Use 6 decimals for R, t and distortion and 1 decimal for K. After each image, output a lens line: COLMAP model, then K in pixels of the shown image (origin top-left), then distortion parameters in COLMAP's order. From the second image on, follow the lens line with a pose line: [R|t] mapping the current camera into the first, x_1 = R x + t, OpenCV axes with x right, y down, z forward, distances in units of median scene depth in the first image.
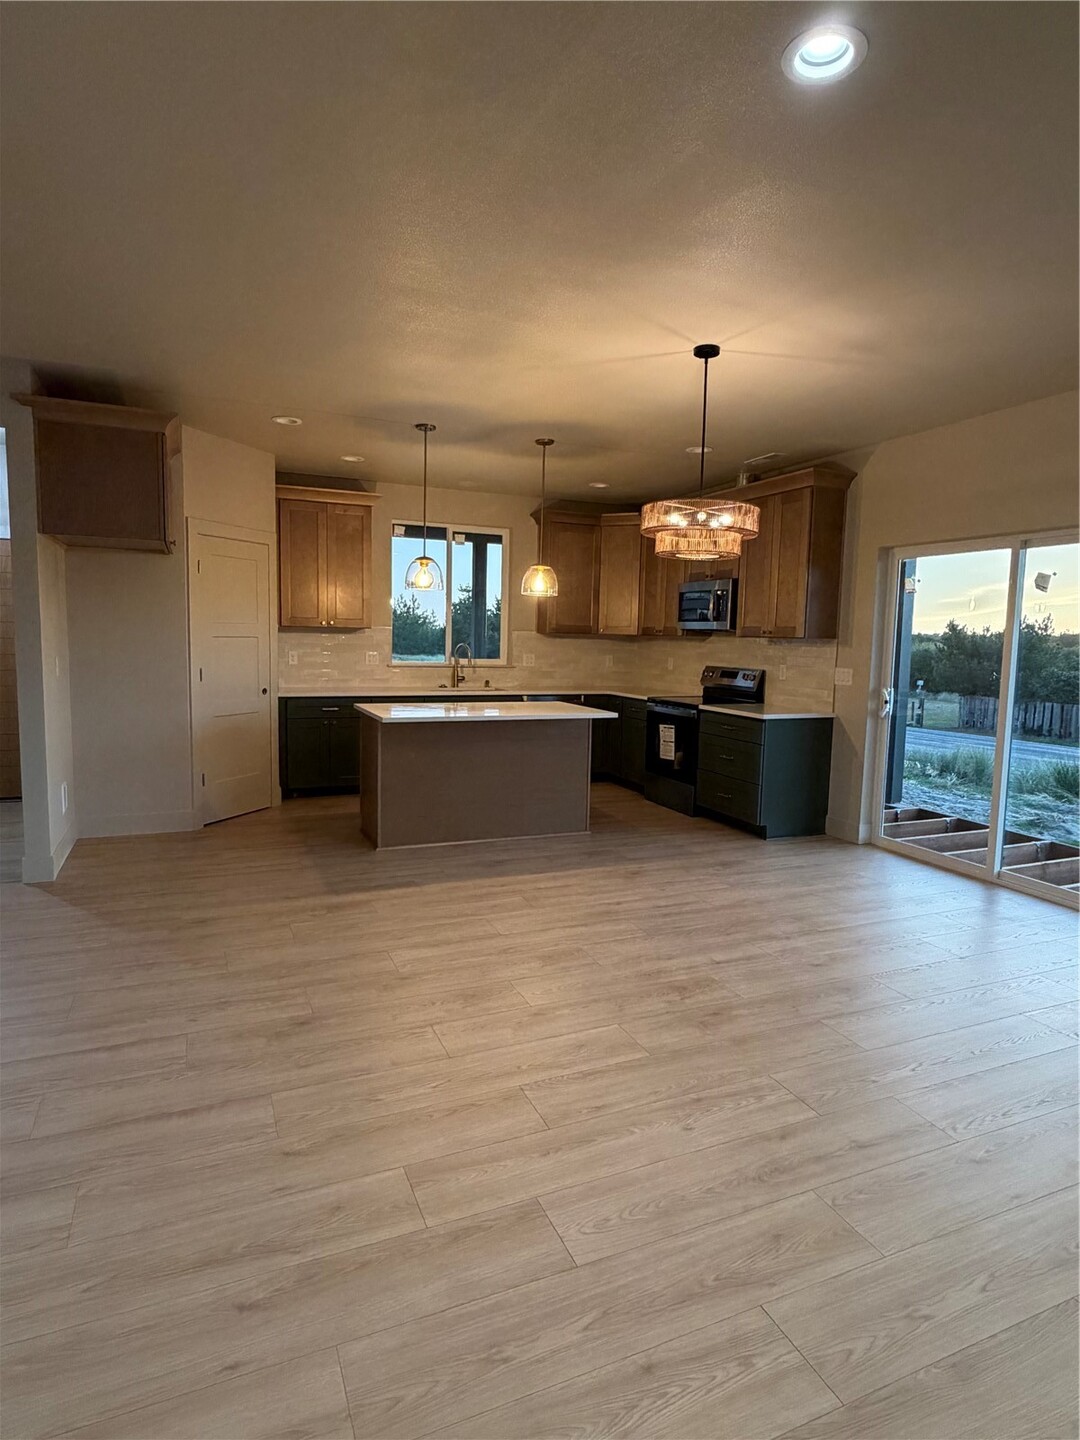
lens RADIAL K [[798.3, 0, 538.1], [0, 798.3, 721.8], [0, 0, 1]] dist [-0.000586, 0.000033]
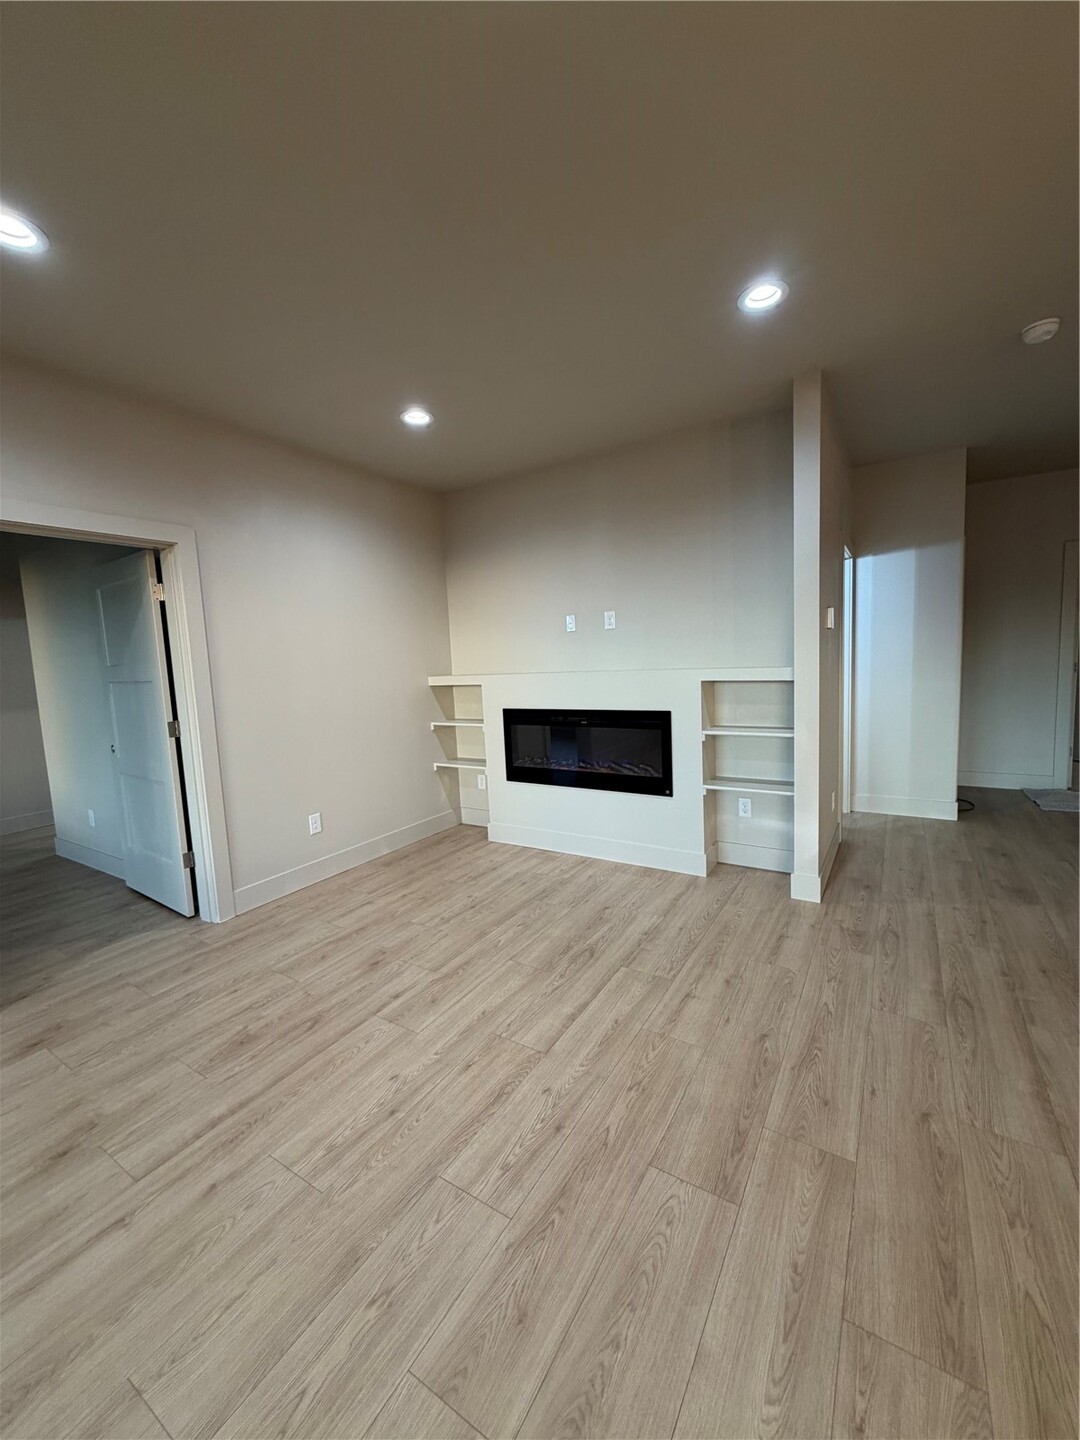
lens RADIAL K [[574.6, 0, 534.4], [0, 574.6, 717.3], [0, 0, 1]] dist [-0.001075, 0.000052]
pose [[-0.830306, 0.075071, -0.552229, 0.655035], [-0.030500, 0.983280, 0.179527, -0.144999], [0.556473, 0.165905, -0.814133, 1.571423]]
